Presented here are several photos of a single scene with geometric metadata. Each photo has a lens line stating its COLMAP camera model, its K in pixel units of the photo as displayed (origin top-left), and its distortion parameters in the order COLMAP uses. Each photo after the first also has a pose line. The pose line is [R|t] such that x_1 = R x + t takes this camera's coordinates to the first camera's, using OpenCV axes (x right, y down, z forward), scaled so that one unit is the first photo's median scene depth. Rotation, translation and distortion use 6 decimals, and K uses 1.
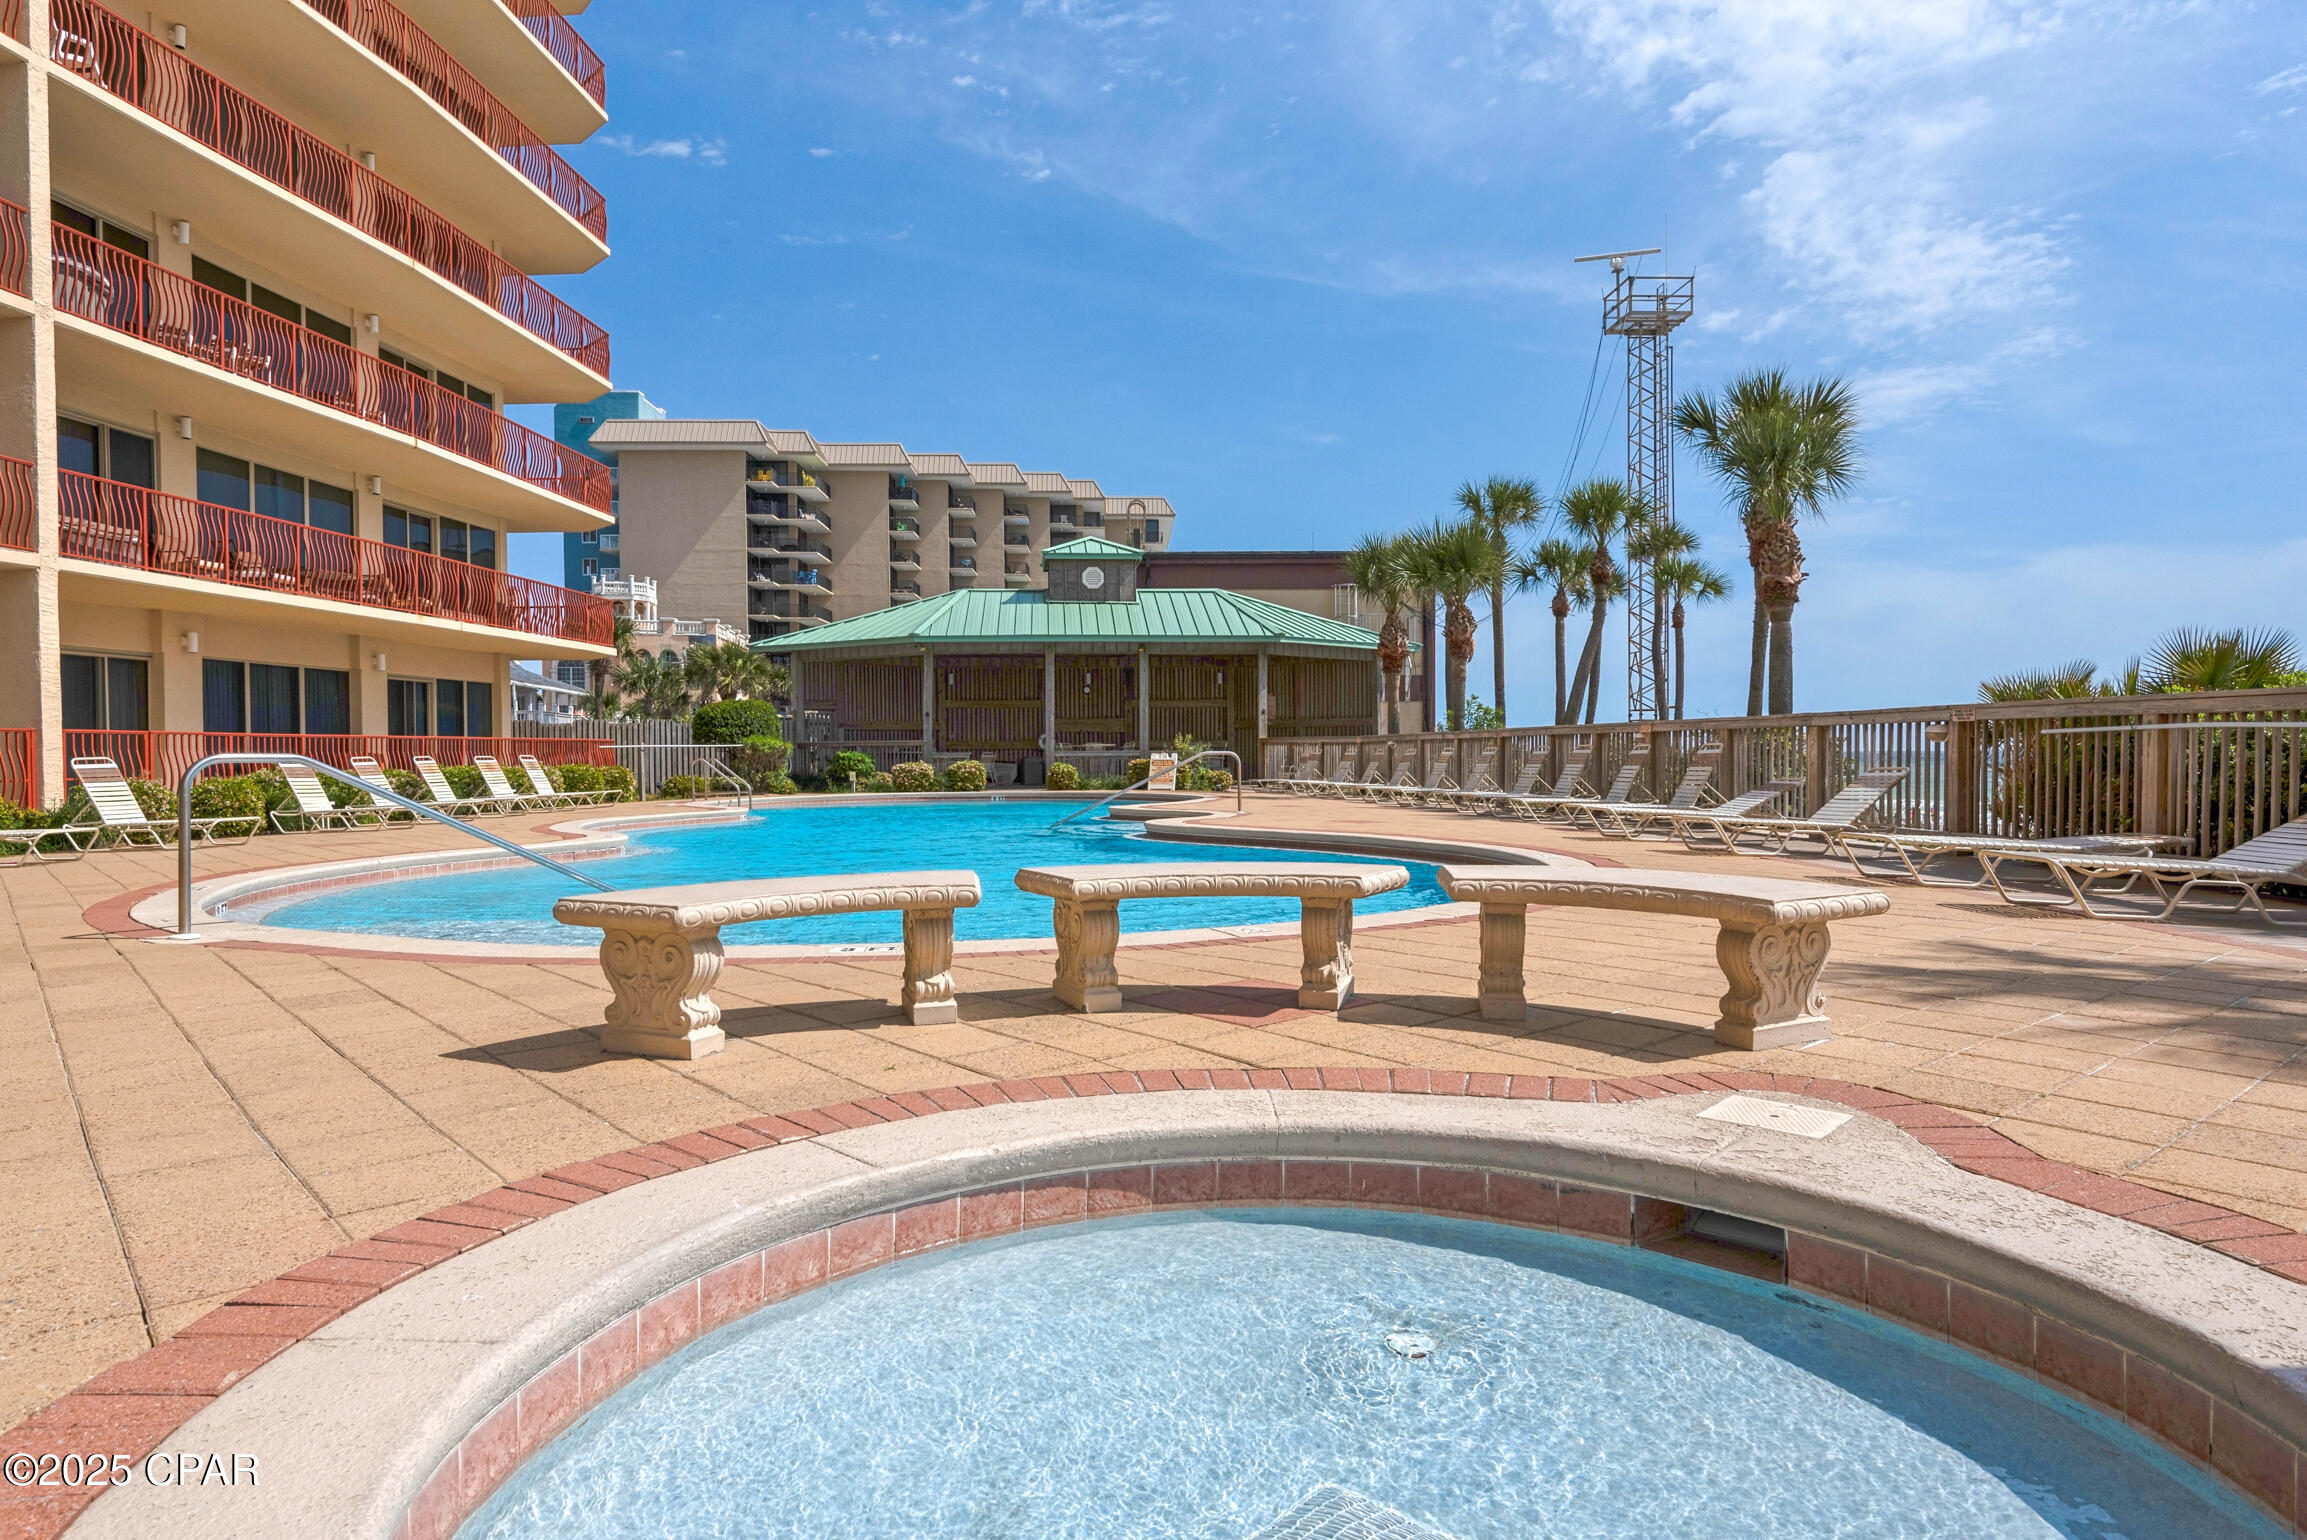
lens RADIAL K [[1471.1, 0, 1154.9], [0, 1471.1, 807.8], [0, 0, 1]] dist [0.007337, -0.051185]
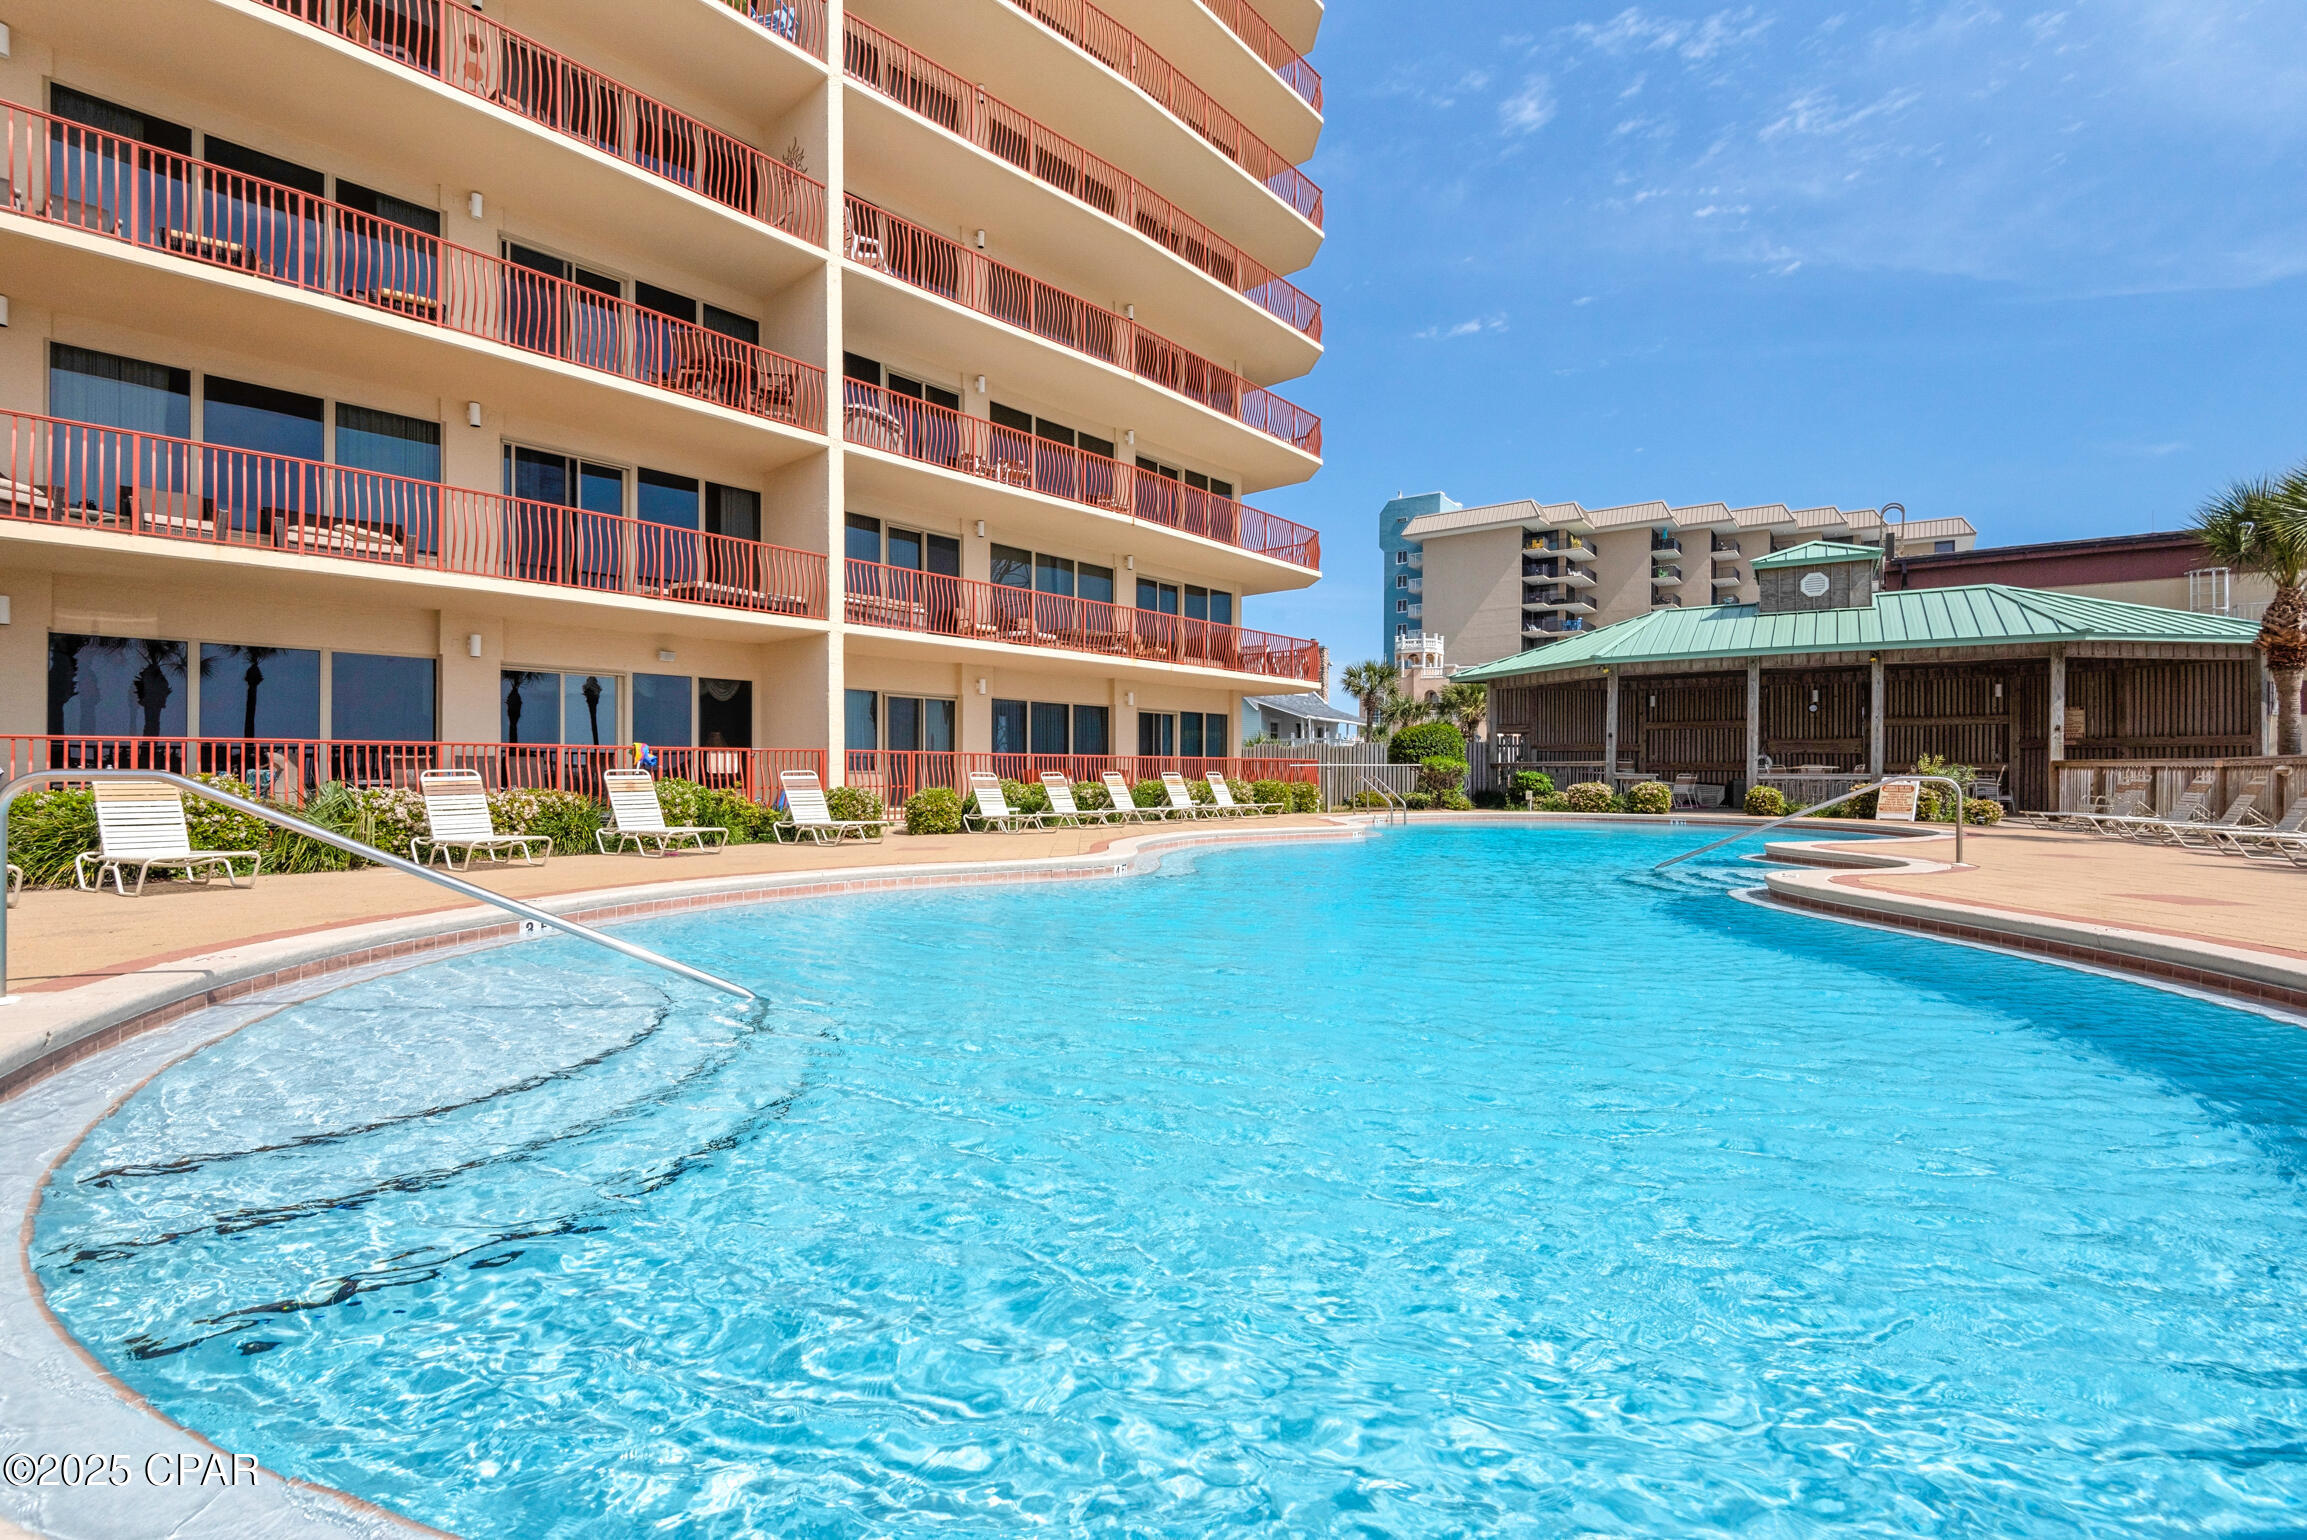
lens RADIAL K [[1068.6, 0, 1101.9], [0, 1068.6, 773.1], [0, 0, 1]] dist [0.025769, -0.019614]
pose [[0.776517, 0.011181, -0.629997, 0.040462], [-0.032938, 0.999196, -0.022865, -0.010008], [0.629235, 0.038506, 0.776261, 0.220920]]
